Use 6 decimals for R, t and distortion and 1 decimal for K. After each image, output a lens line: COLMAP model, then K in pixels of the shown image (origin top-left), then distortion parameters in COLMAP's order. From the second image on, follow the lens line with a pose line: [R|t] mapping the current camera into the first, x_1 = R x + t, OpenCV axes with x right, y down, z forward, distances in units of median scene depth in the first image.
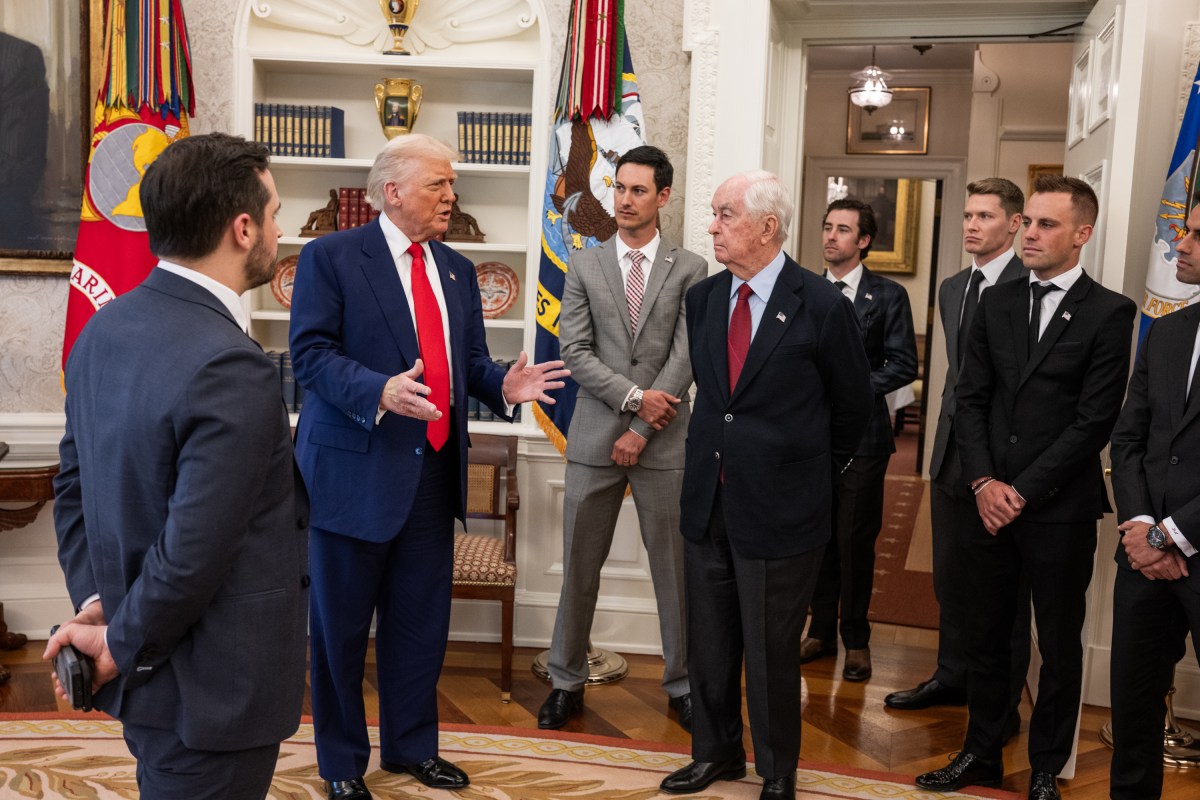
lens RADIAL K [[1588.5, 0, 446.3], [0, 1588.5, 451.2], [0, 0, 1]] dist [-0.062656, 0.106108]
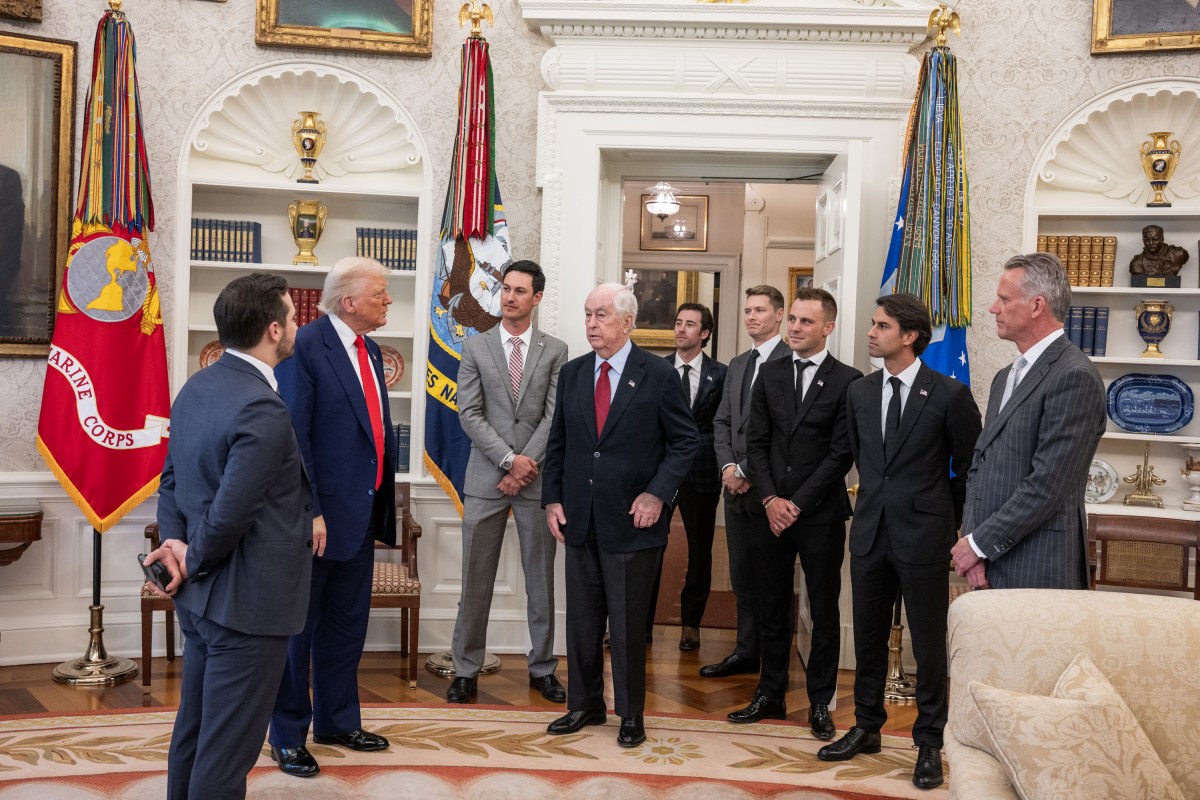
lens RADIAL K [[1486.2, 0, 576.3], [0, 1486.2, 401.3], [0, 0, 1]] dist [0.004716, 0.019881]
pose [[0.978551, -0.009397, 0.205792, -0.075351], [0.025344, 0.996862, -0.074993, 0.019760], [-0.204442, 0.078600, 0.975718, -0.206822]]
